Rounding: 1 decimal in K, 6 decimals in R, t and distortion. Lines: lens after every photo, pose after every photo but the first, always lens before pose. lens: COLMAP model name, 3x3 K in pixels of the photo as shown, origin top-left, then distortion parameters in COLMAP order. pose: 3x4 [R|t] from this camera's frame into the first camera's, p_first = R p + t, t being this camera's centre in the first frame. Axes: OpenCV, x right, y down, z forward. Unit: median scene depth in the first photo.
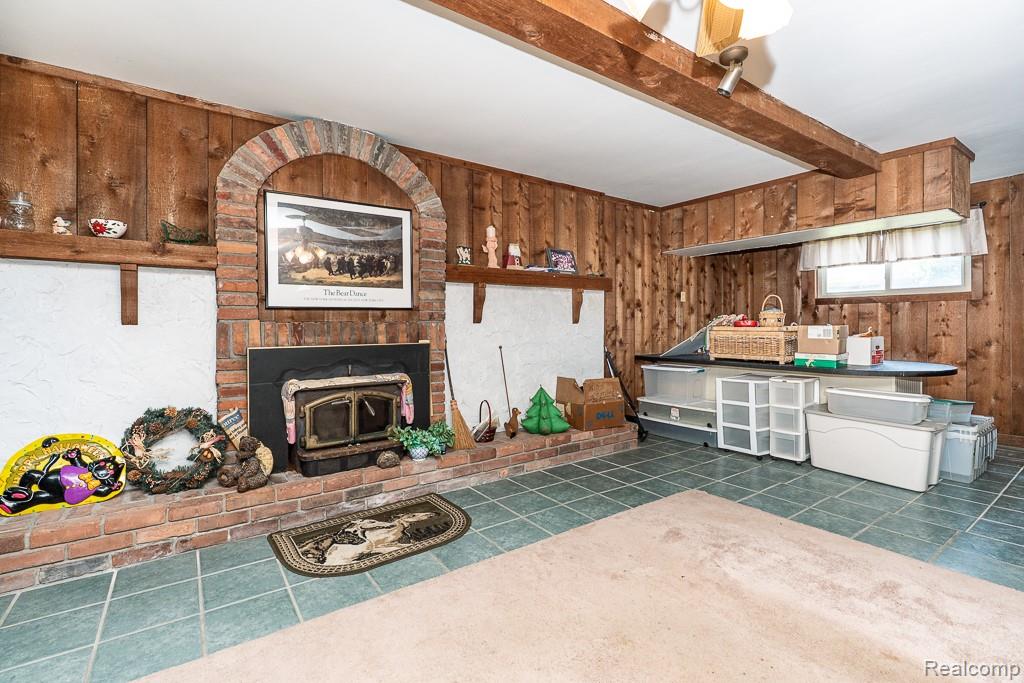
lens RADIAL K [[473.0, 0, 514.9], [0, 473.0, 326.0], [0, 0, 1]] dist [-0.009647, 0.001986]
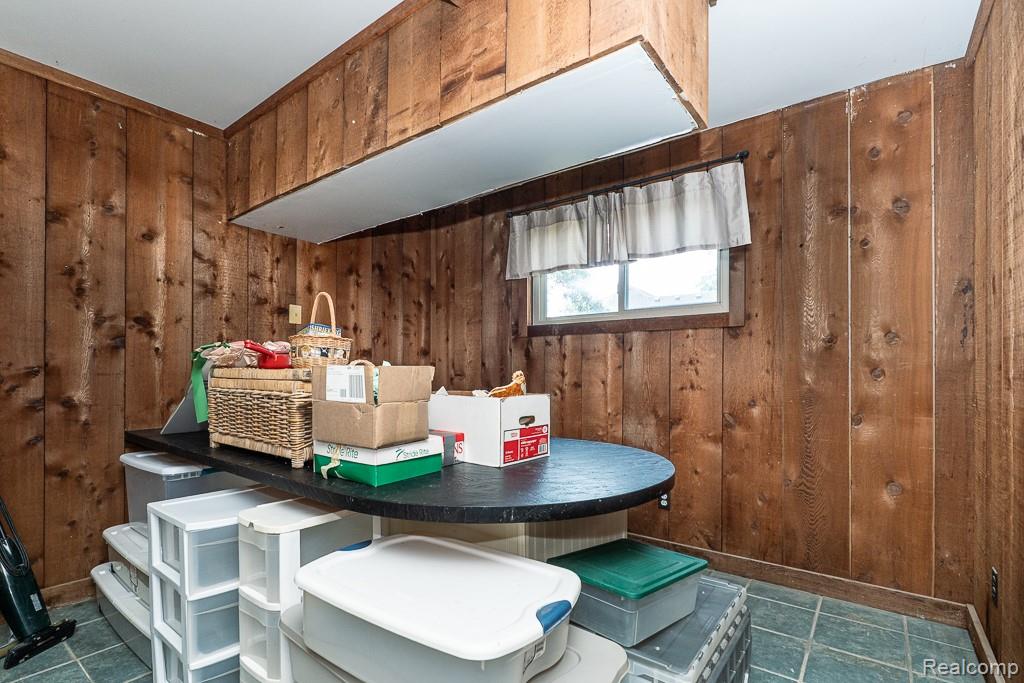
lens RADIAL K [[473.0, 0, 527.4], [0, 473.0, 371.7], [0, 0, 1]] dist [-0.009647, 0.001986]
pose [[0.953894, 0.008266, 0.300031, 0.621936], [-0.006840, 0.999960, -0.005803, 0.004863], [-0.300066, 0.003483, 0.953912, 0.577259]]
